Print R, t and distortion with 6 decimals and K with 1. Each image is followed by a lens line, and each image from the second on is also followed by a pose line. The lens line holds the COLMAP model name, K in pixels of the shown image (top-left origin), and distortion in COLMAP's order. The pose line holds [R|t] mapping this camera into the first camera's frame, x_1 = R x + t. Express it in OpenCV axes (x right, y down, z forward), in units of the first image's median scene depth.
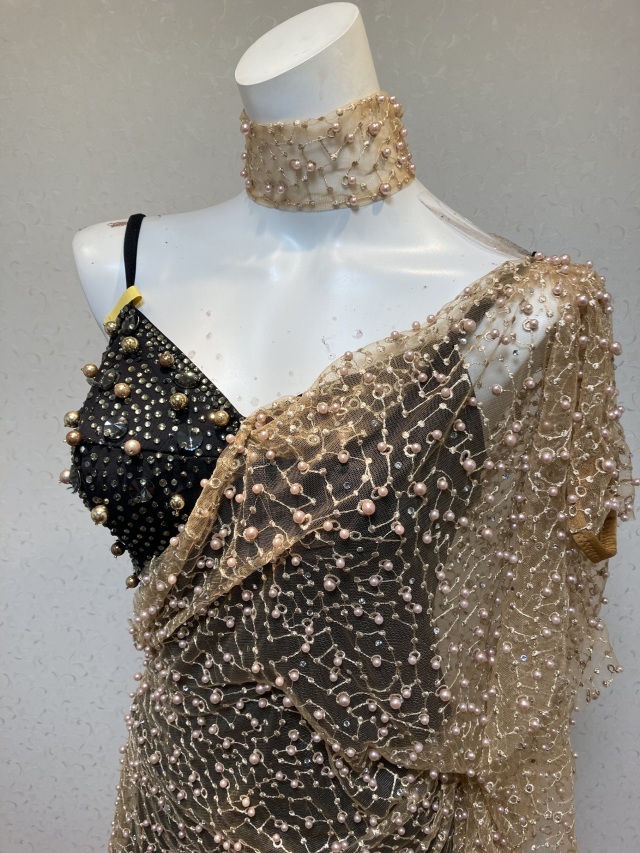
lens RADIAL K [[676.2, 0, 318.1], [0, 676.2, 431.9], [0, 0, 1]] dist [0.102907, -0.174737]
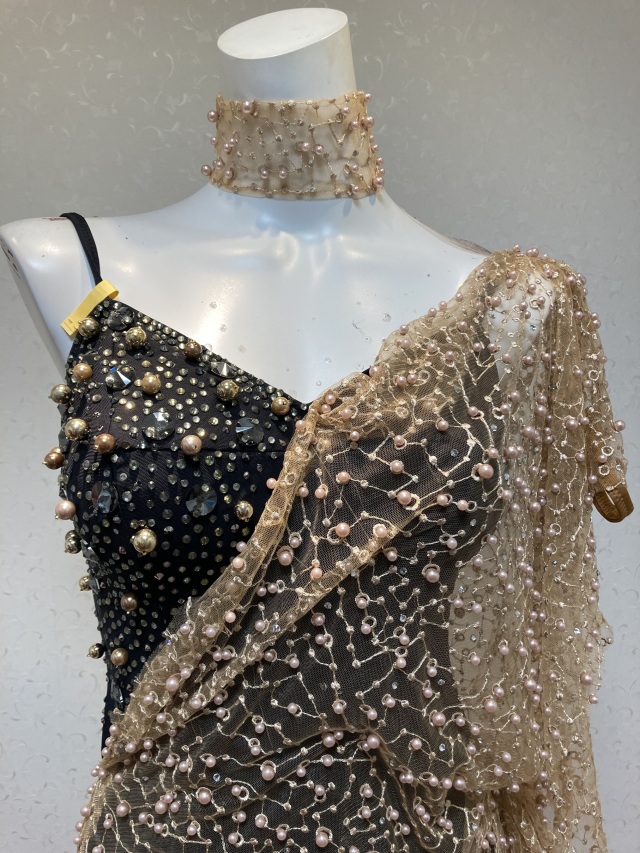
lens RADIAL K [[680.7, 0, 307.8], [0, 680.7, 432.5], [0, 0, 1]] dist [0.074051, -0.073403]
pose [[0.907148, -0.077364, 0.413639, -0.463984], [0.146744, 0.979410, -0.138641, 0.135247], [-0.394397, 0.186467, 0.899823, 0.212901]]
